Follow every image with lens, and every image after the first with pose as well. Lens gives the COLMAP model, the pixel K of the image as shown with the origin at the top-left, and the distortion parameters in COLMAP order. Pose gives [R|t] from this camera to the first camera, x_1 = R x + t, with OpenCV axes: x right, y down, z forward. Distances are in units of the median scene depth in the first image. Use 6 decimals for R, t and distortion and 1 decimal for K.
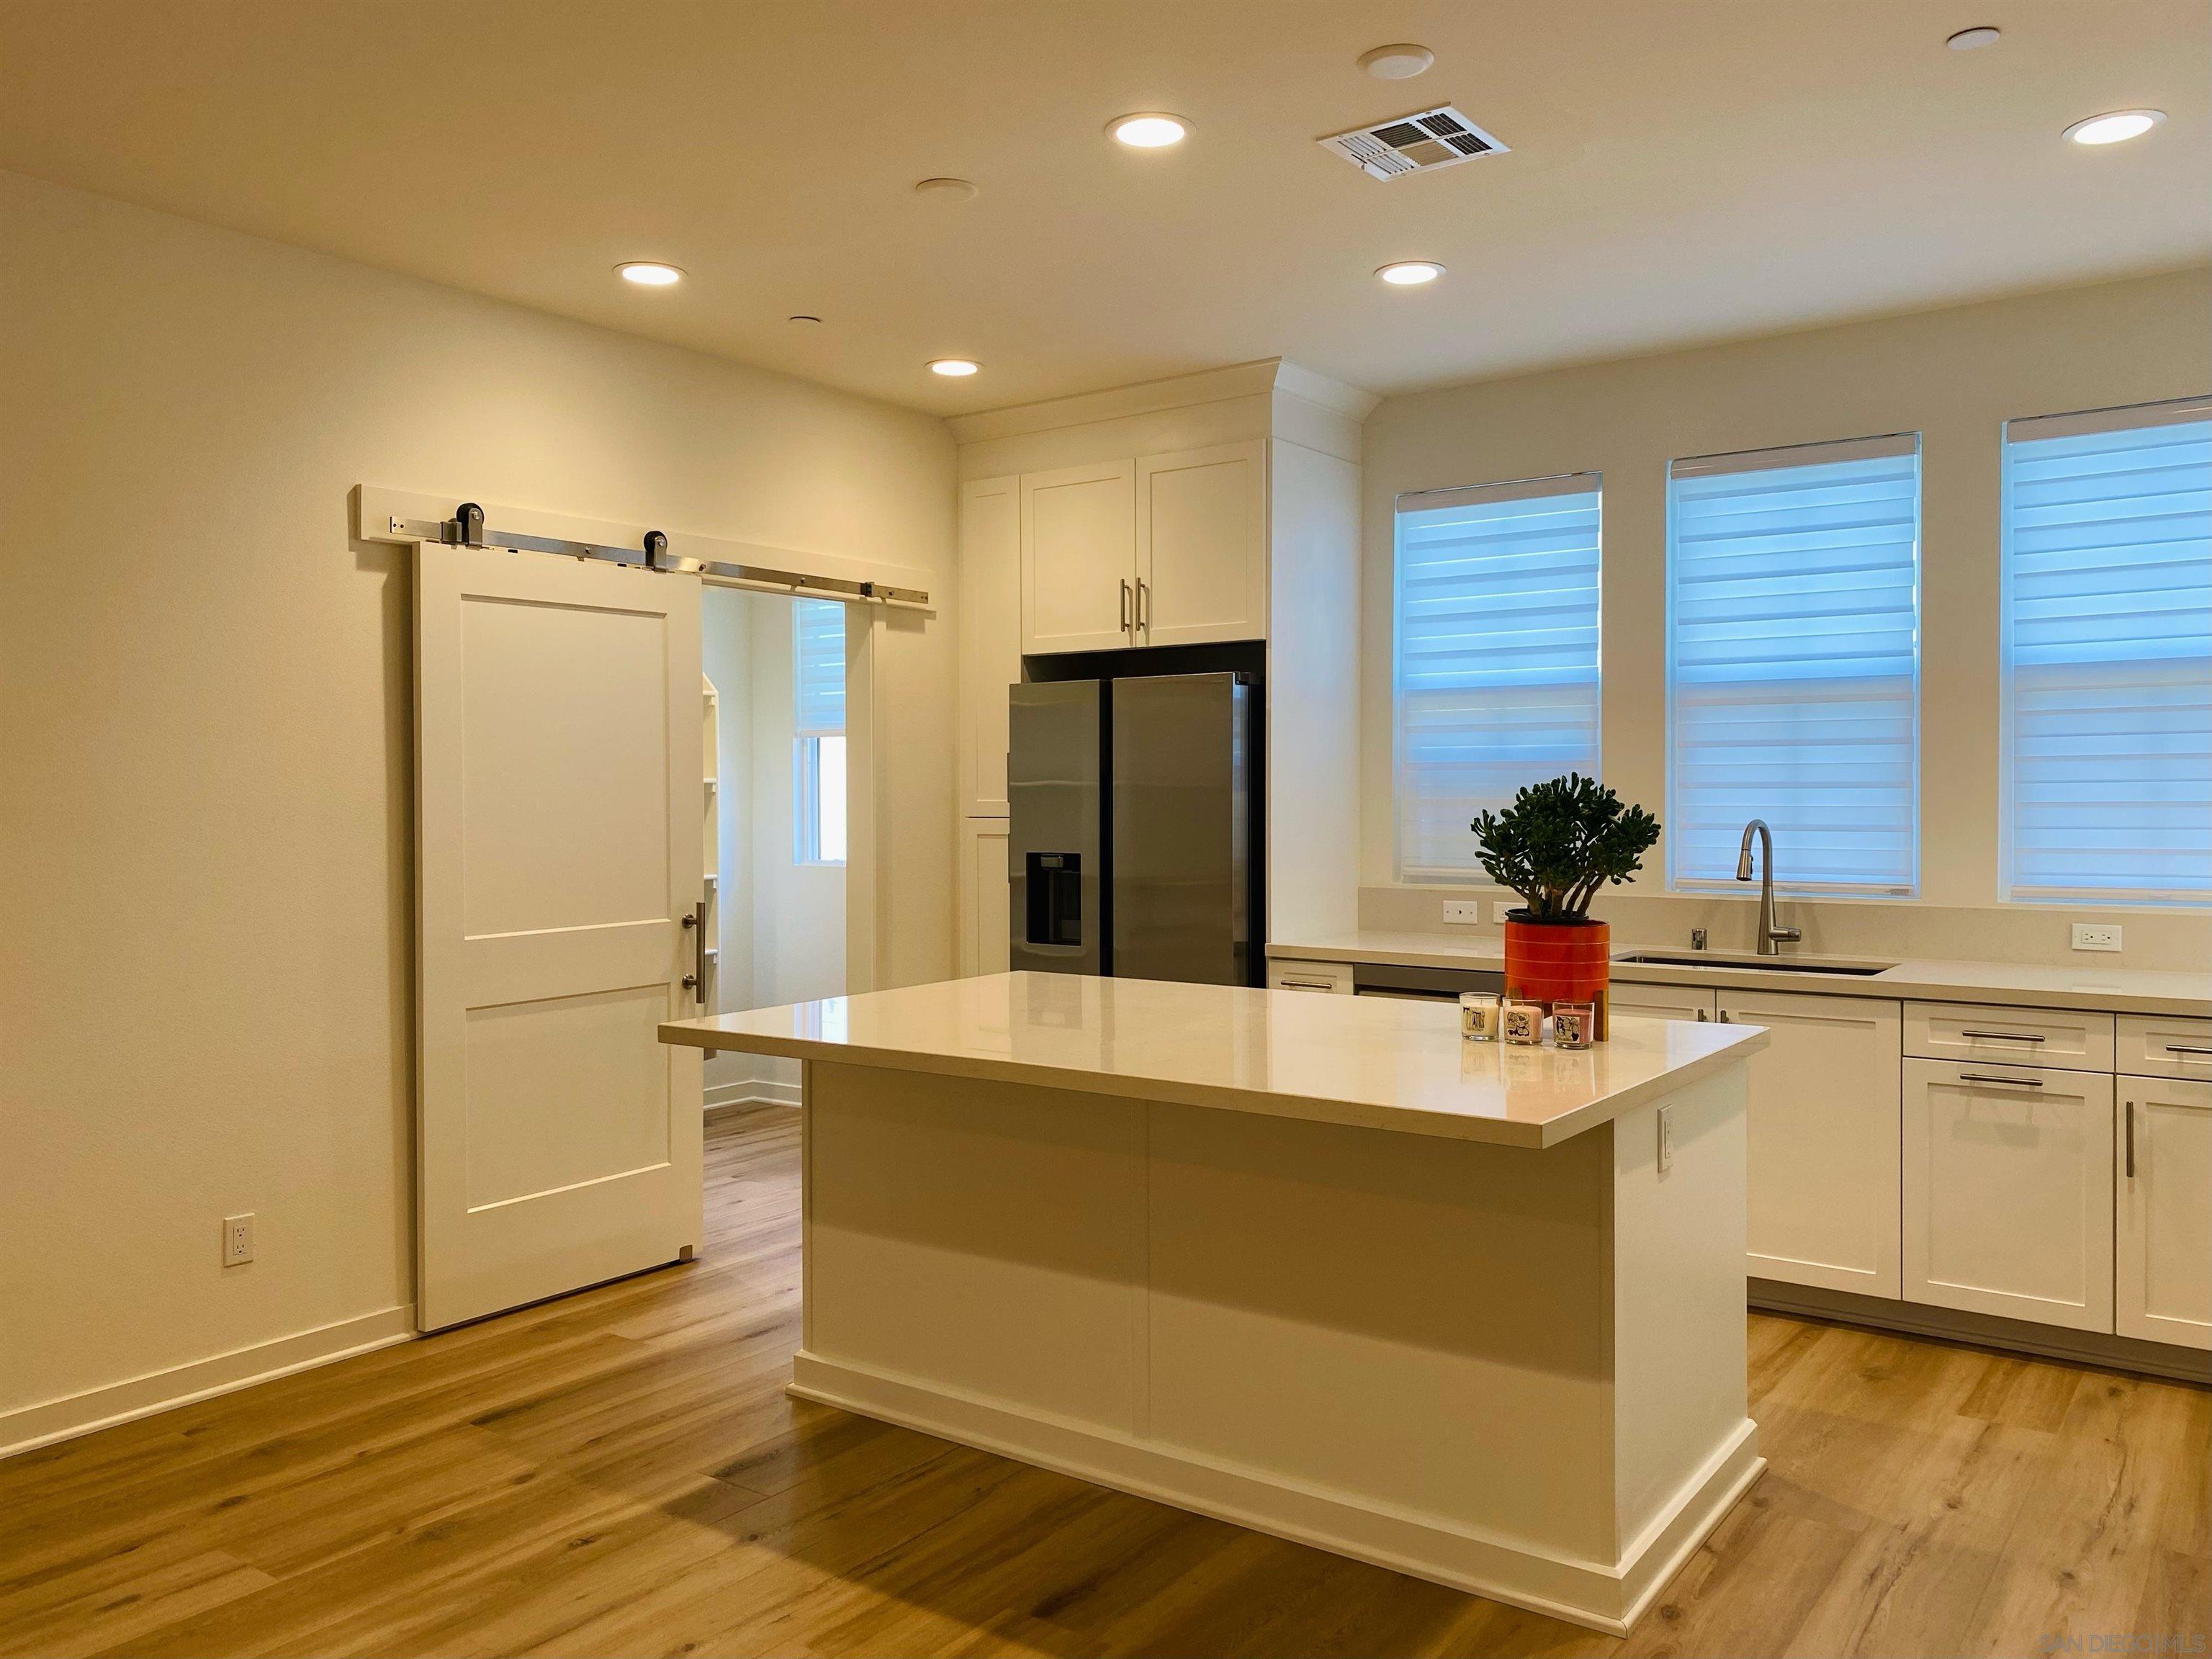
lens RADIAL K [[1711.2, 0, 1106.0], [0, 1711.2, 829.5], [0, 0, 1]] dist [0.007355, 0.009868]
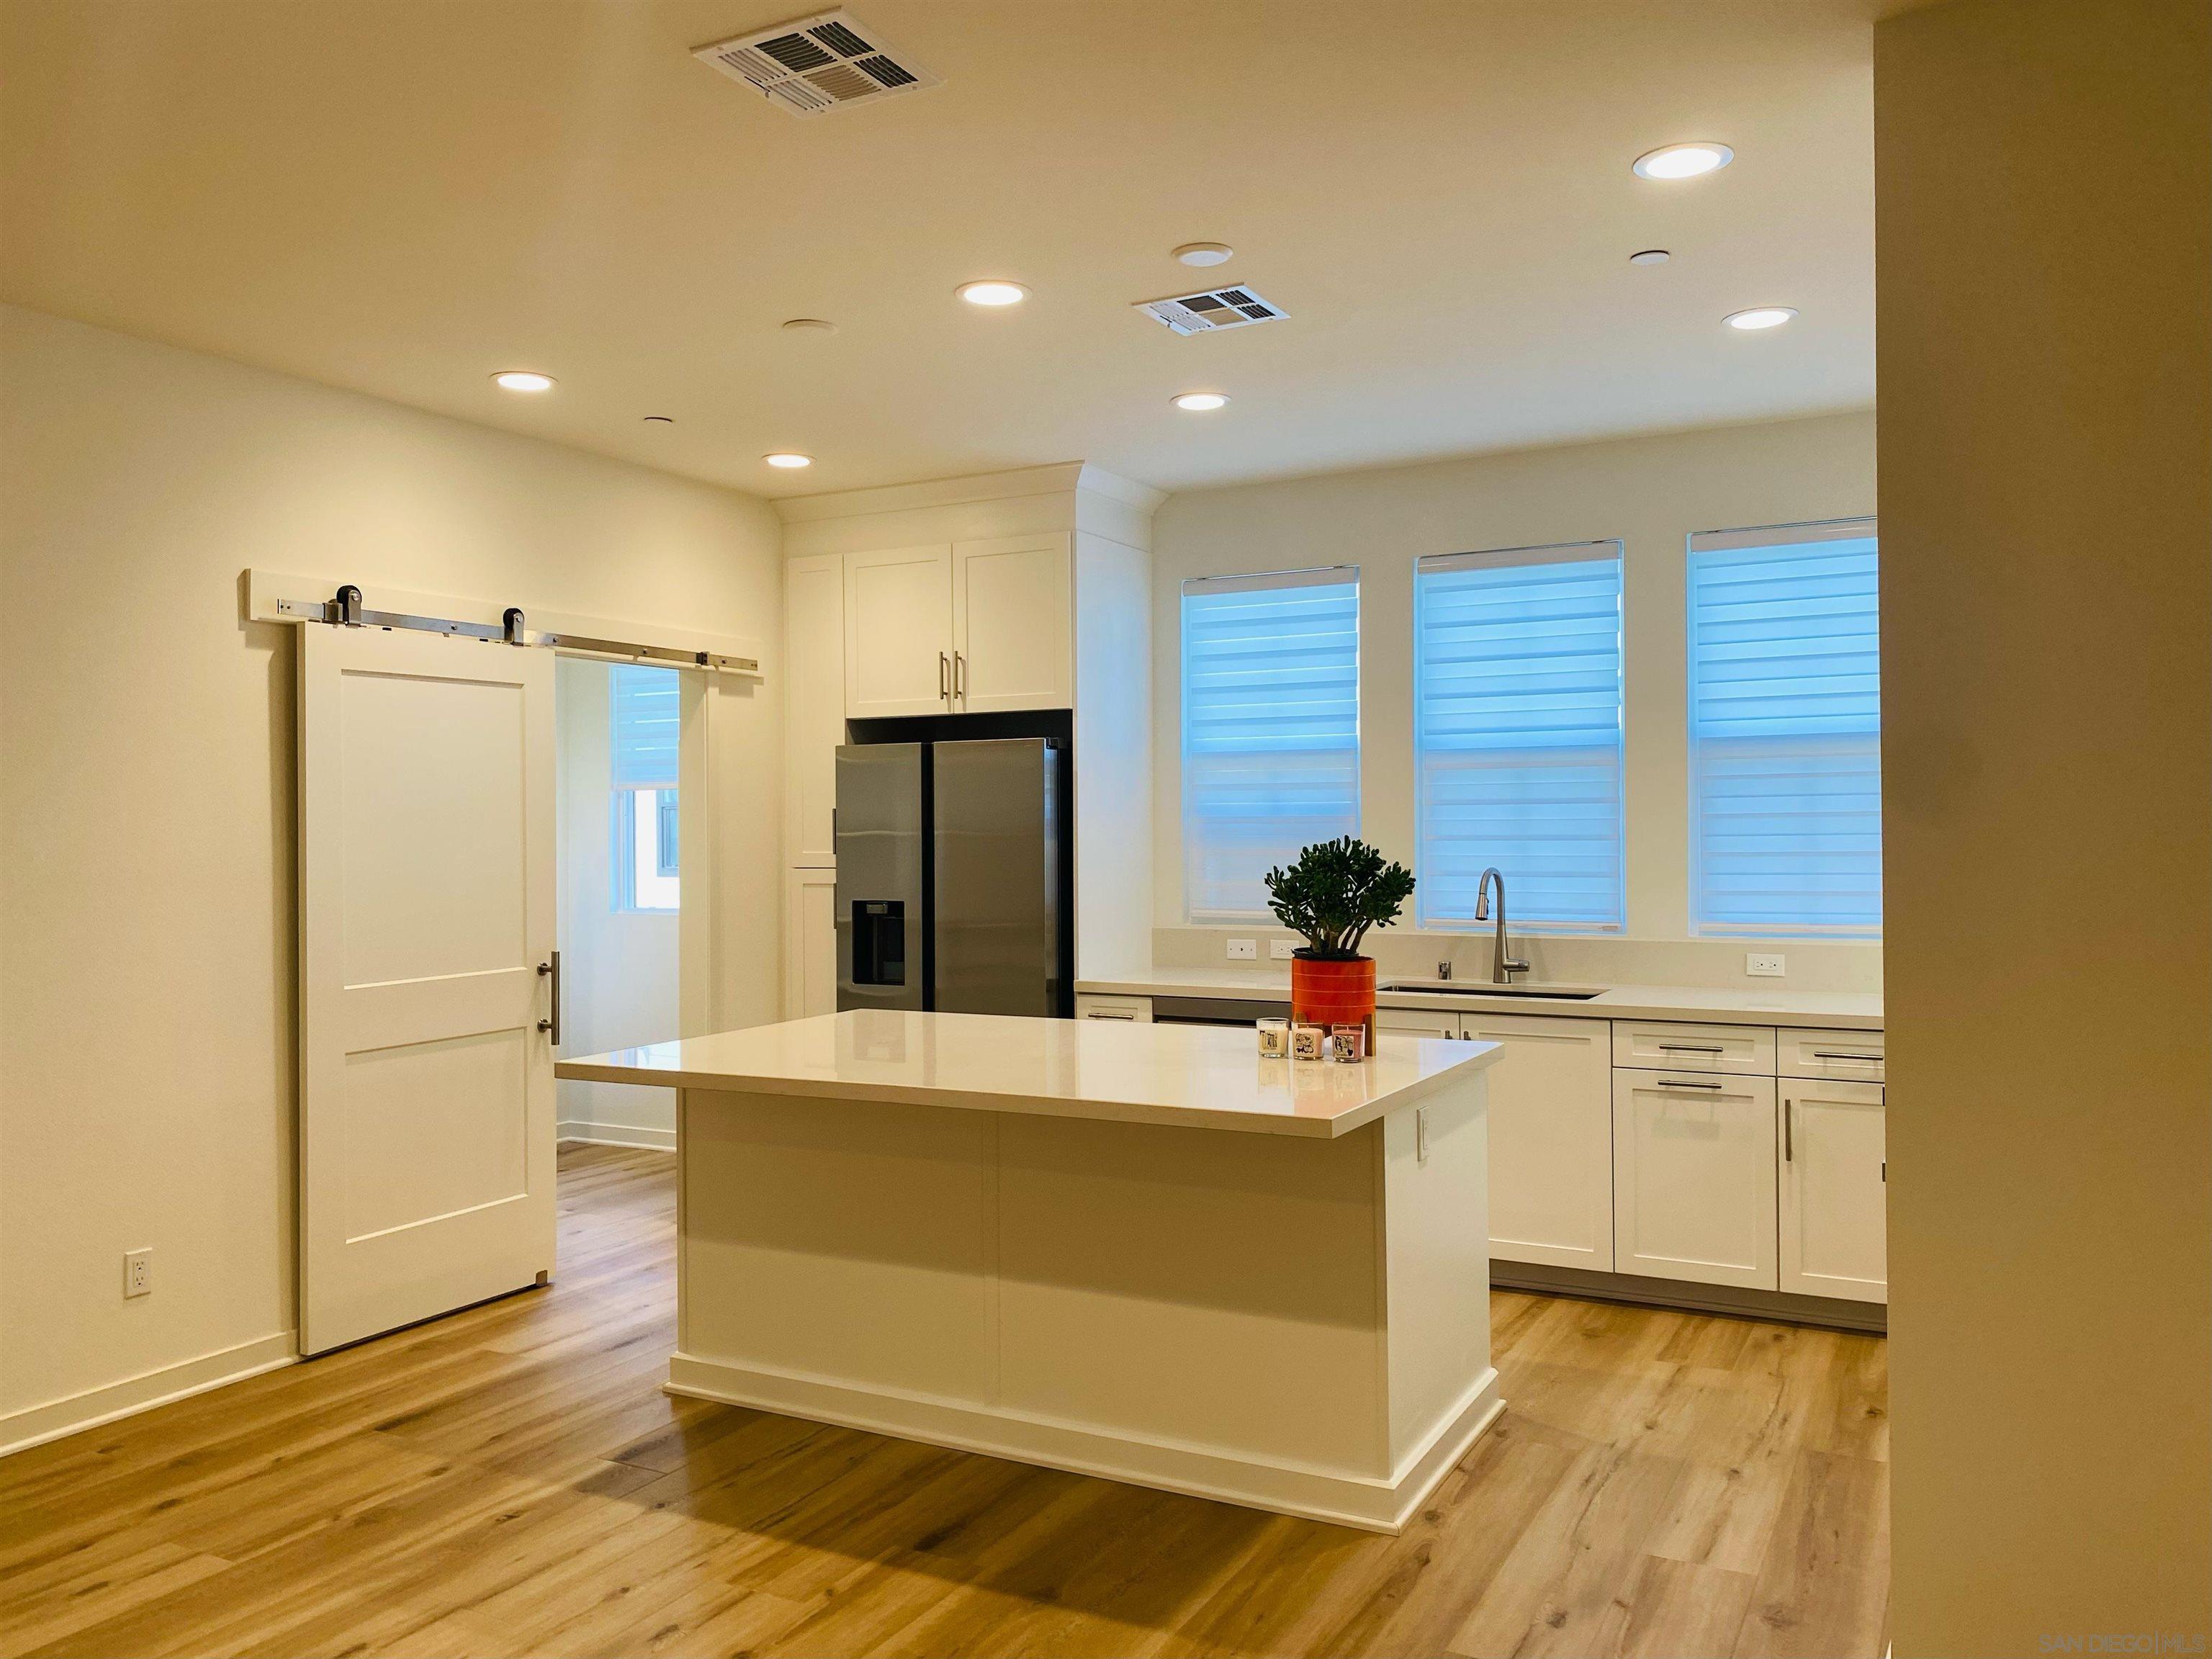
lens RADIAL K [[1683.5, 0, 1098.9], [0, 1683.5, 844.9], [0, 0, 1]] dist [0.063581, -0.081300]
pose [[0.991074, -0.004808, 0.133223, -0.049325], [0.006665, 0.999887, -0.013498, -0.009374], [-0.133143, 0.014265, 0.990994, -0.133002]]
